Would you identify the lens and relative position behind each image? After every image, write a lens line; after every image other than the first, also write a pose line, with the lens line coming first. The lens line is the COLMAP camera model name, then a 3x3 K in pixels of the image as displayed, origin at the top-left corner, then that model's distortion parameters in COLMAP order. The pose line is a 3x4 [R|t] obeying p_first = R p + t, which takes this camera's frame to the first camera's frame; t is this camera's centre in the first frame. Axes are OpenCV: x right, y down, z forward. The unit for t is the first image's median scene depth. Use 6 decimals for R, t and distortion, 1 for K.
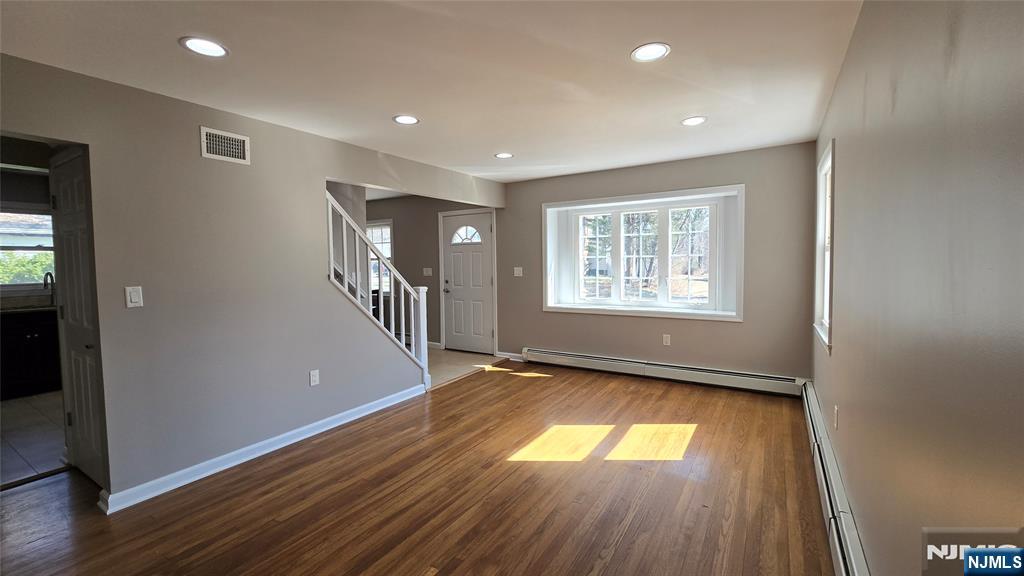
lens RADIAL K [[417.0, 0, 515.7], [0, 417.0, 283.5], [0, 0, 1]] dist [-0.003624, -0.000282]
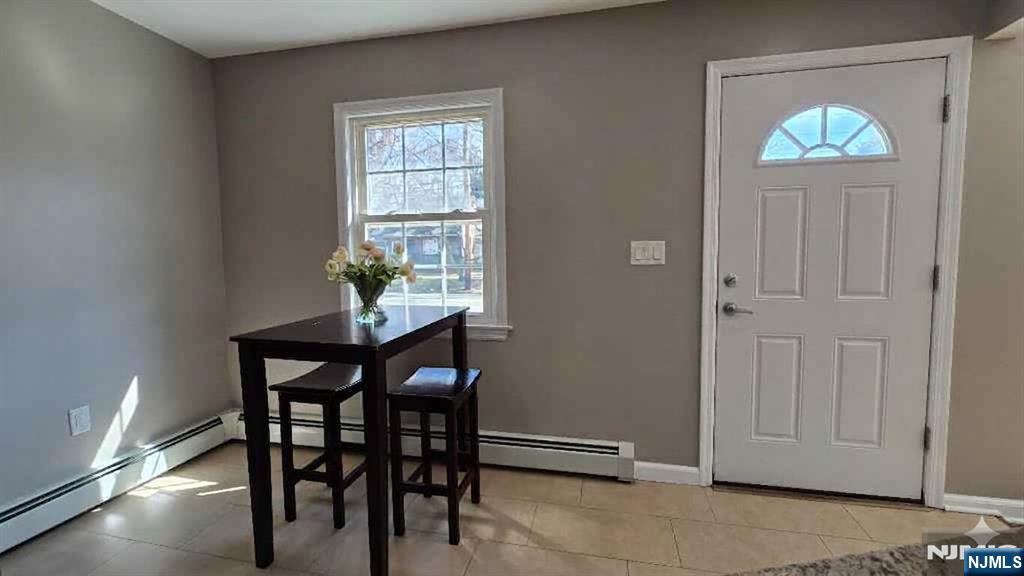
lens RADIAL K [[448.7, 0, 516.3], [0, 448.7, 283.5], [0, 0, 1]] dist [0.000551, -0.000156]
pose [[0.943892, -0.024945, 0.329311, -0.714629], [0.018933, 0.999591, 0.021451, -0.021567], [-0.329711, -0.014013, 0.943978, 1.182855]]
